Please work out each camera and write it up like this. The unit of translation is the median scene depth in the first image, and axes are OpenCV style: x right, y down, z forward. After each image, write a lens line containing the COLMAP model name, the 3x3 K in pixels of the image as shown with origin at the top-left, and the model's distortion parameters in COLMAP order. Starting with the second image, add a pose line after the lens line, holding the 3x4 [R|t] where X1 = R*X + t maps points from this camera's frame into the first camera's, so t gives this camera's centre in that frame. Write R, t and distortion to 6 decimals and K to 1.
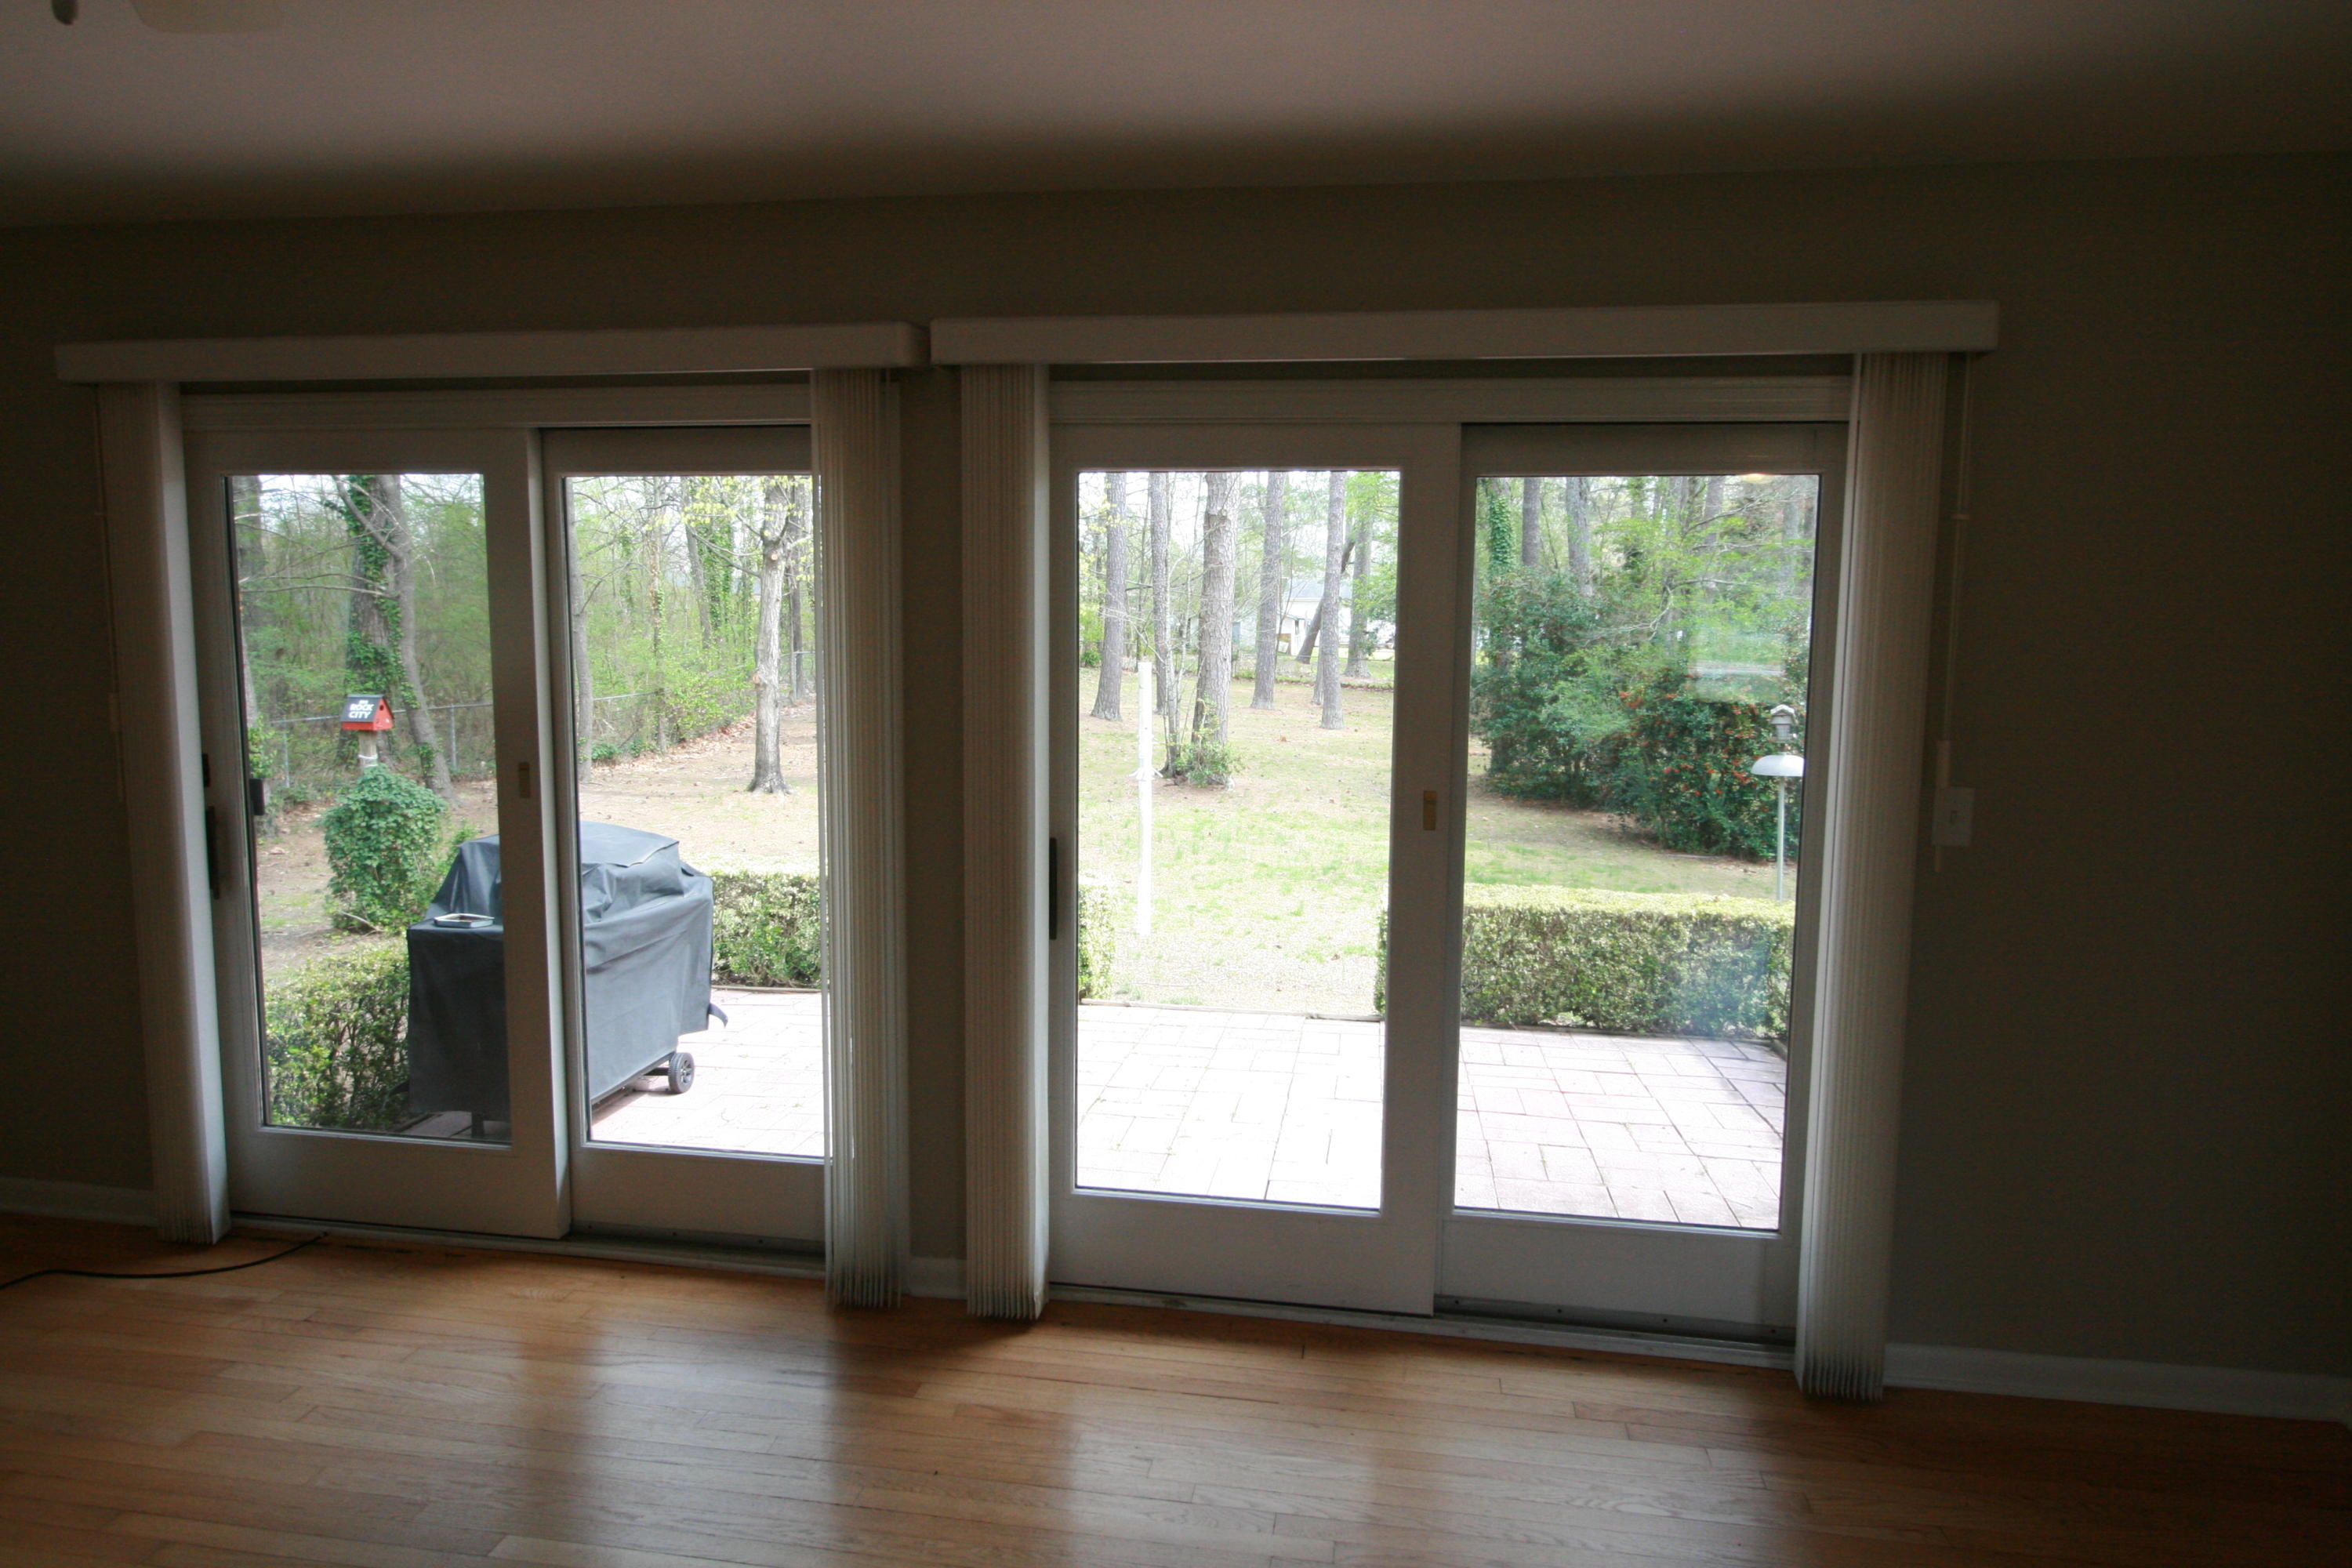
lens RADIAL K [[1494.5, 0, 1186.4], [0, 1494.5, 778.2], [0, 0, 1]] dist [0.002863, -0.001513]
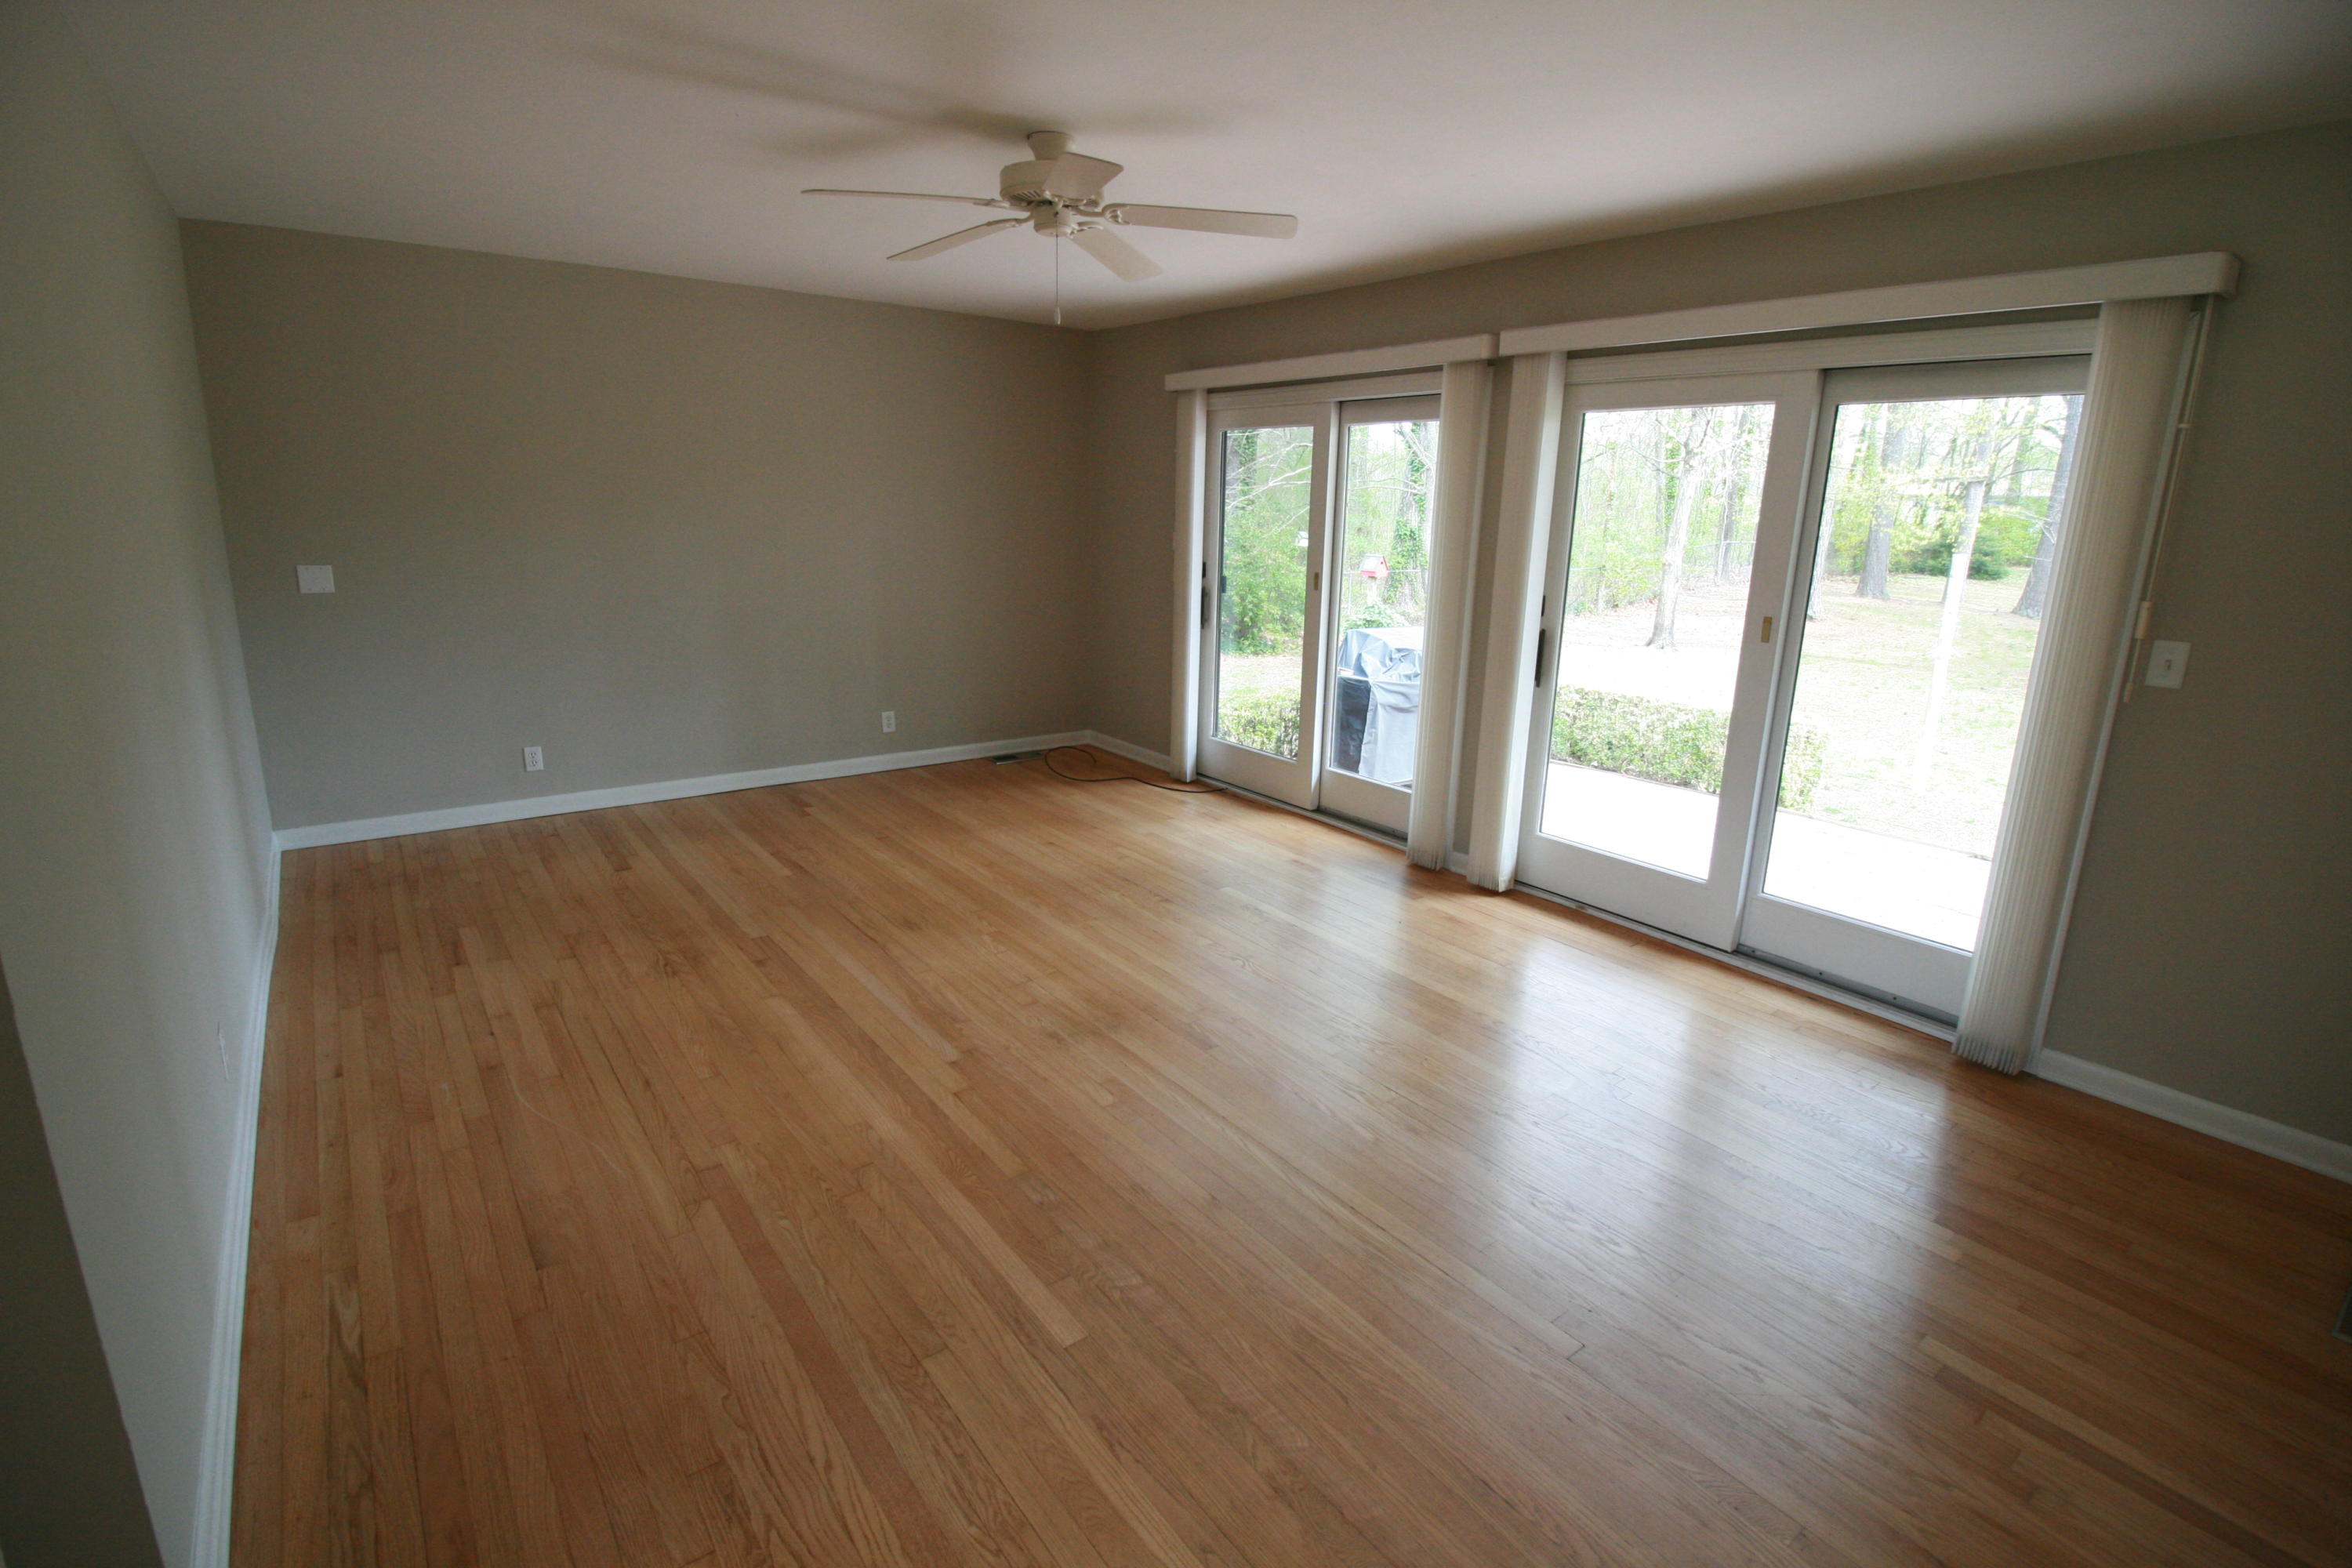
lens RADIAL K [[1097.6, 0, 1181.8], [0, 1097.6, 762.2], [0, 0, 1]] dist [-0.000942, -0.011804]
pose [[0.729491, 0.166819, -0.663335, 0.472588], [-0.093704, 0.985033, 0.144672, 0.046606], [0.677541, -0.043380, 0.734205, -0.234732]]
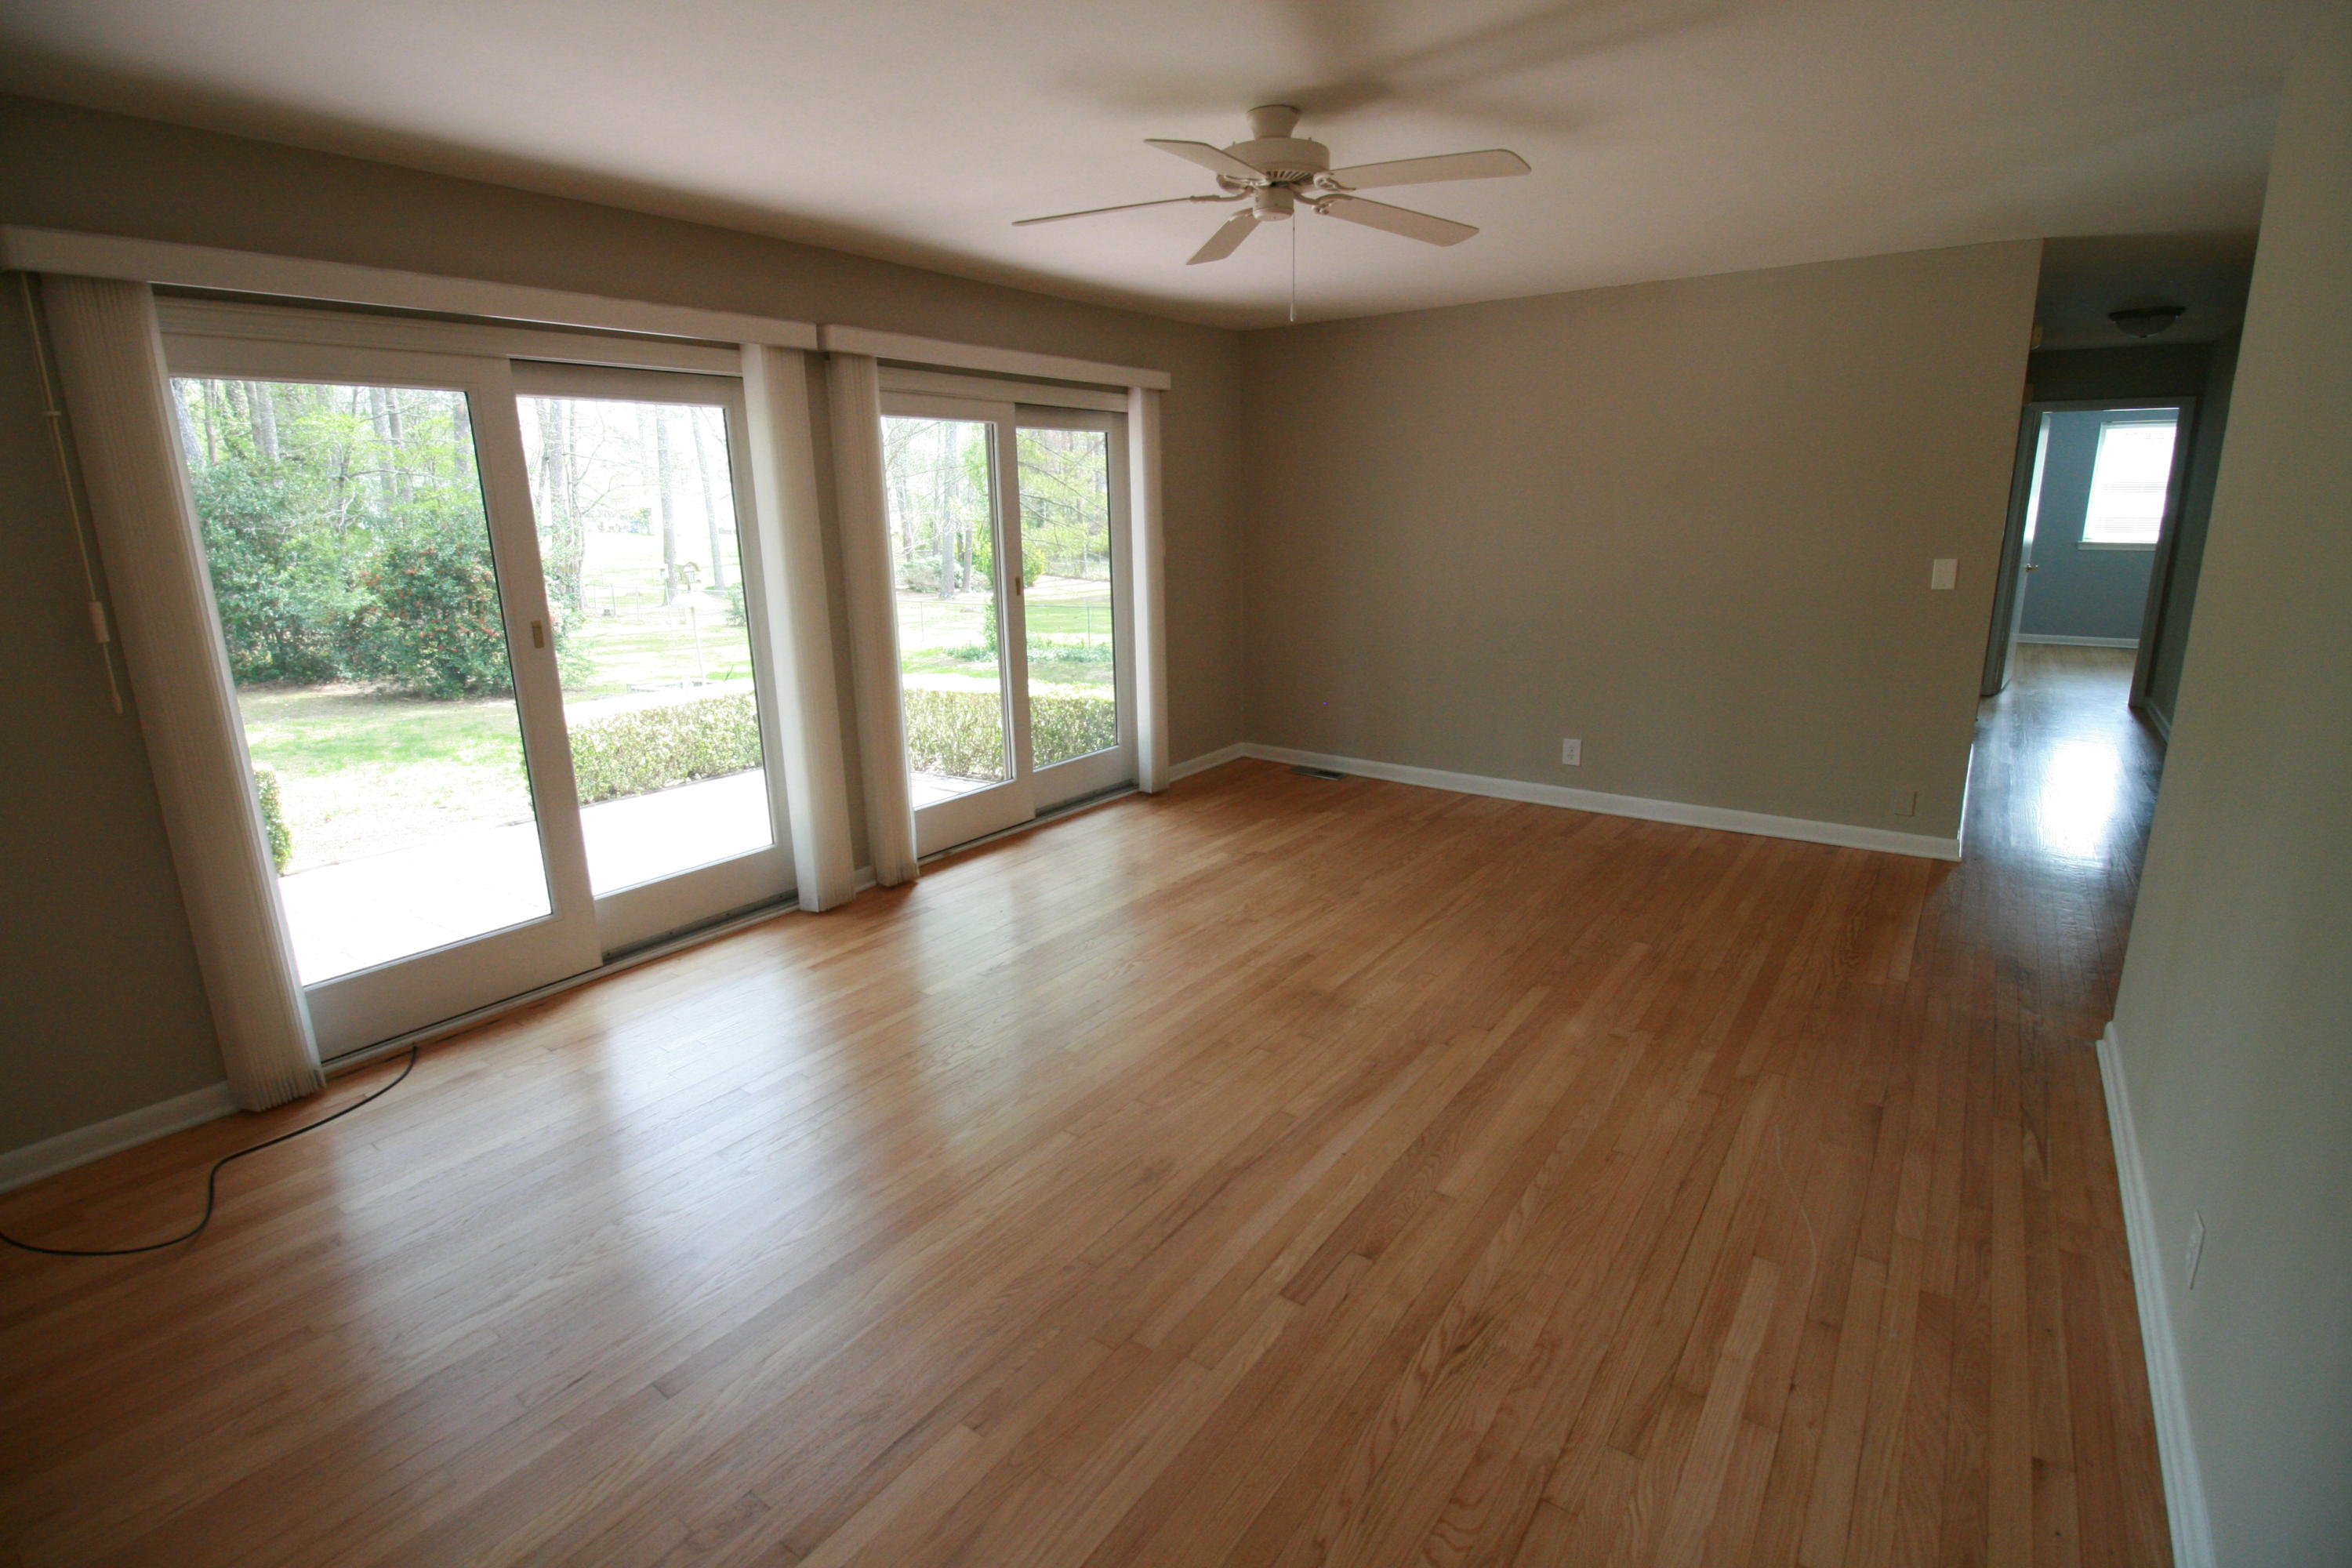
lens RADIAL K [[1097.6, 0, 1181.8], [0, 1097.6, 762.2], [0, 0, 1]] dist [-0.000942, -0.011804]
pose [[0.449819, -0.226642, 0.863884, -1.128541], [0.121390, 0.973805, 0.192273, -0.007678], [-0.884832, 0.018379, 0.465548, 0.056935]]
